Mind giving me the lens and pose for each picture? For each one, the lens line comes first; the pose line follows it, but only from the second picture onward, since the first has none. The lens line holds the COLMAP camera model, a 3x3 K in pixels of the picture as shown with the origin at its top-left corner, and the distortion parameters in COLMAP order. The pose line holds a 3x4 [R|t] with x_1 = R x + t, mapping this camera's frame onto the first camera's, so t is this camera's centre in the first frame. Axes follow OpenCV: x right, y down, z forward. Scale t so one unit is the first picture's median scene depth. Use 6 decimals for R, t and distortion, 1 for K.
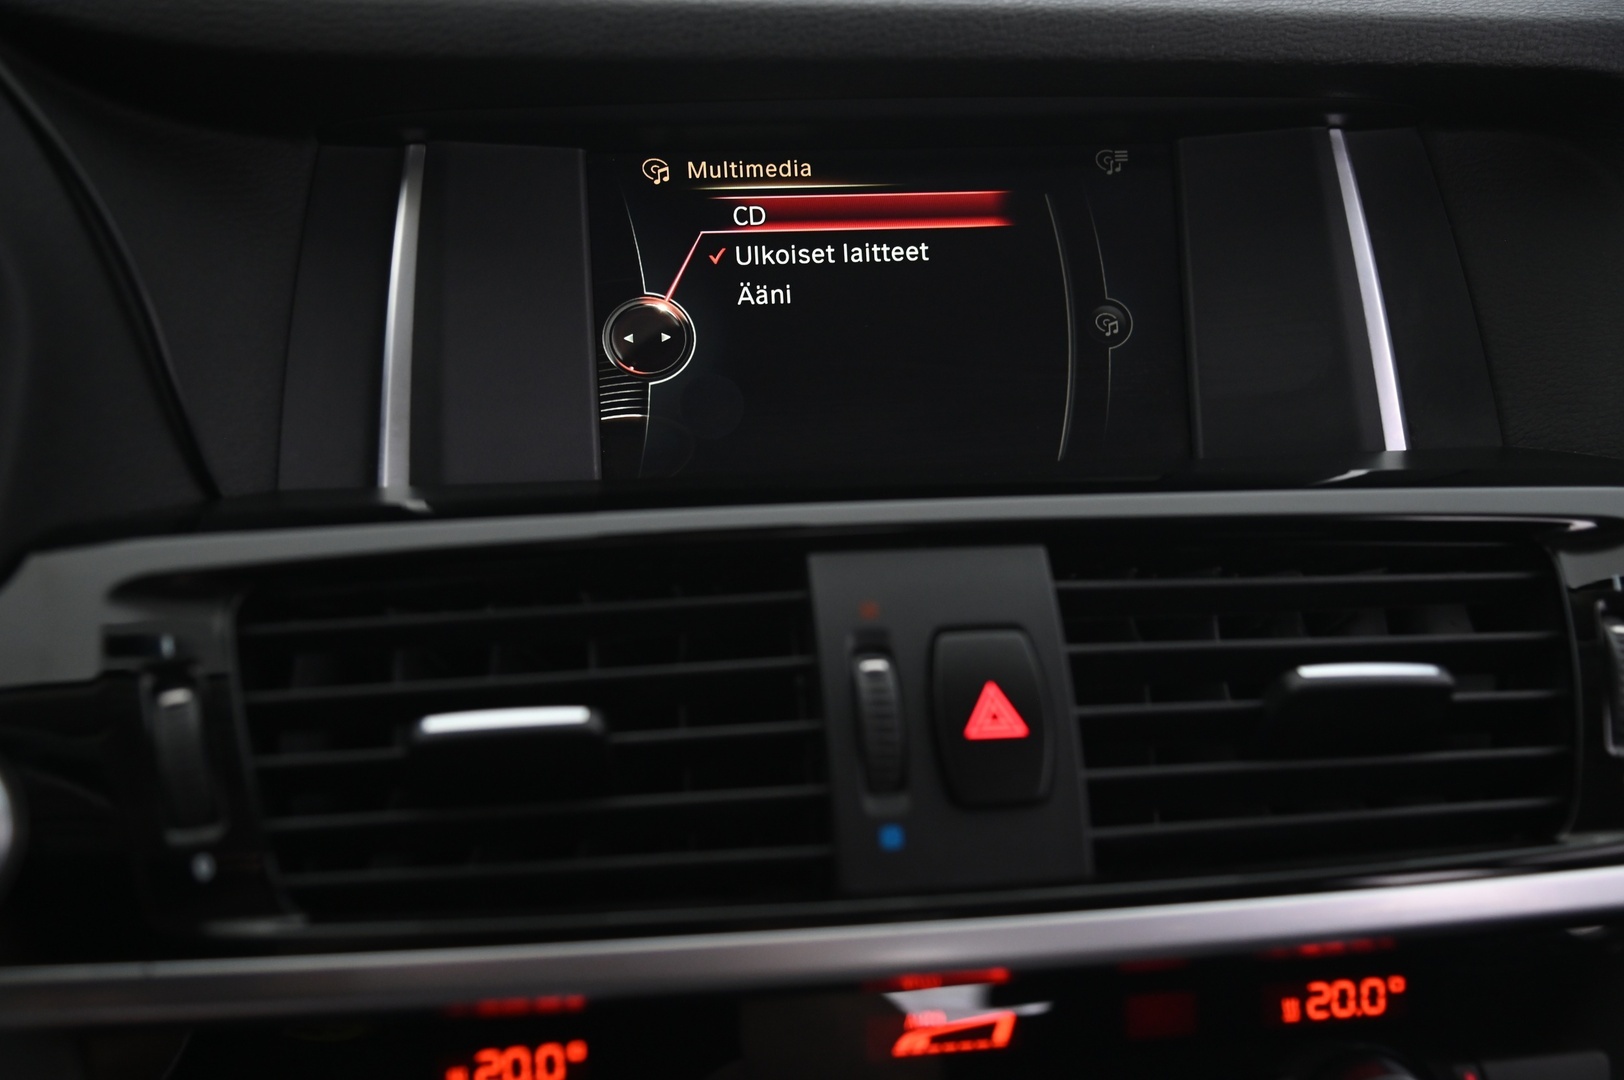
lens RADIAL K [[2010.4, 0, 800.0], [0, 2010.4, 534.1], [0, 0, 1]] dist [0.077713, 0.000000]
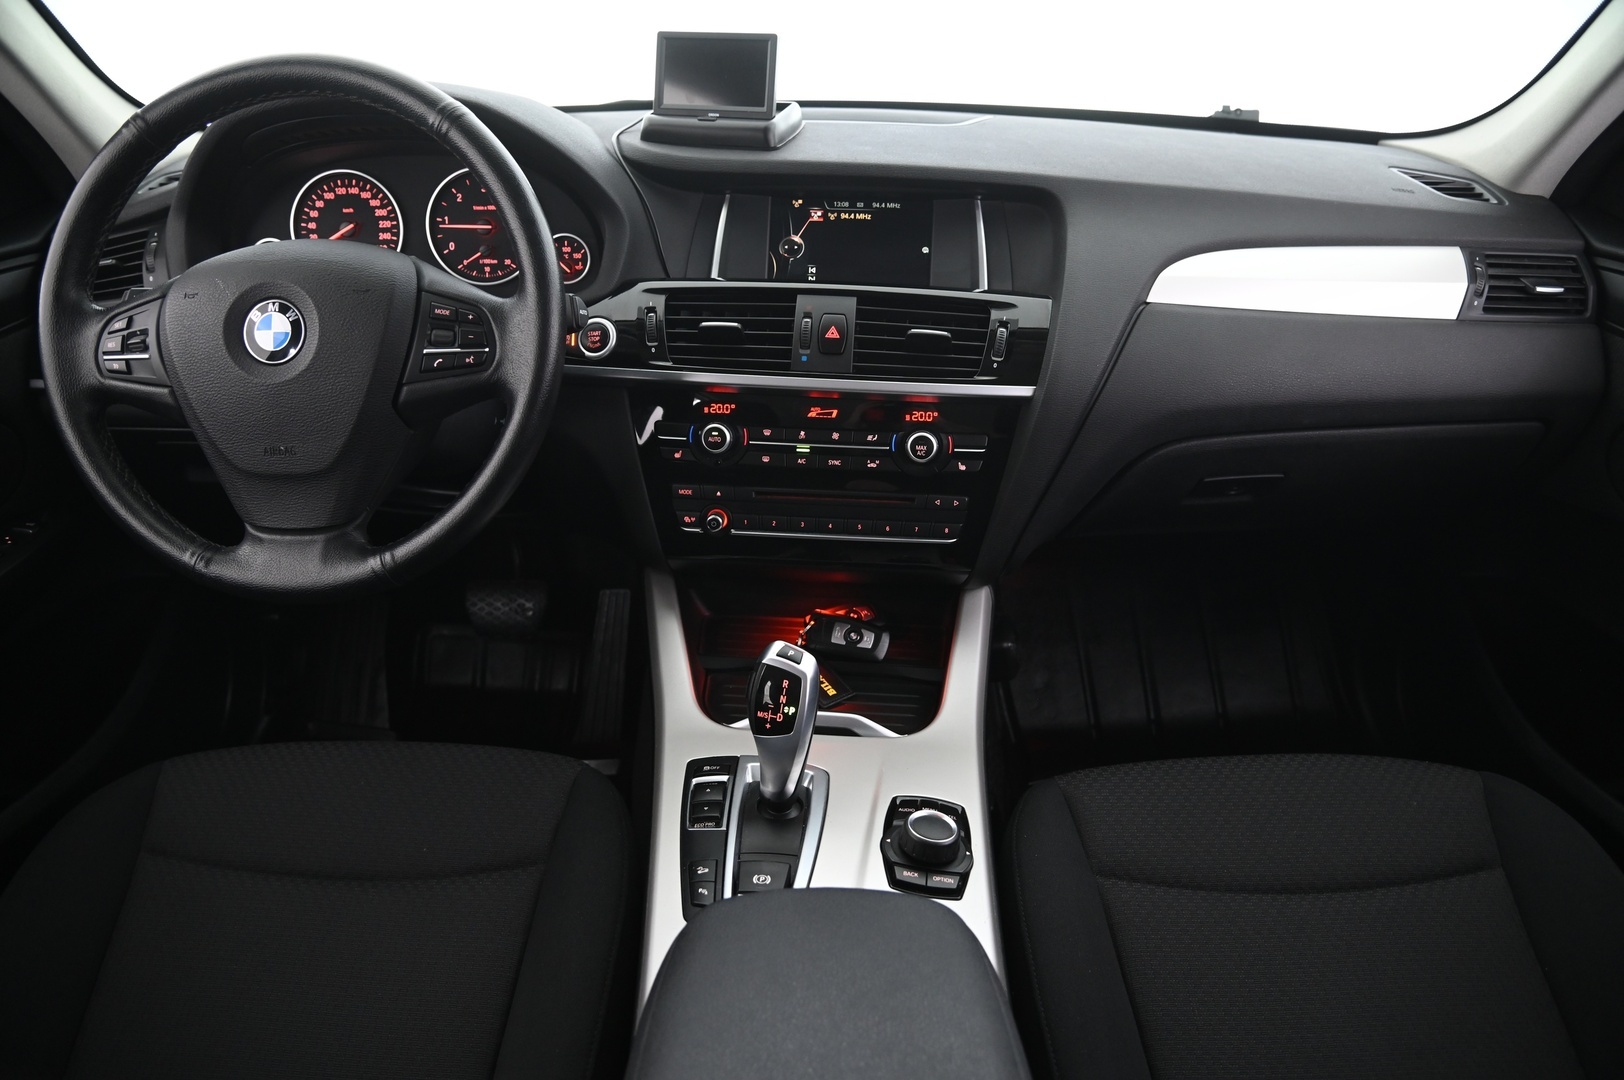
lens RADIAL K [[1097.5, 0, 799.2], [0, 1097.5, 537.2], [0, 0, 1]] dist [-0.113366, 0.051629]
pose [[0.965416, 0.107036, -0.237729, 0.583420], [-0.084608, 0.991113, 0.102650, 0.268444], [0.246604, -0.078986, 0.965892, -1.186273]]
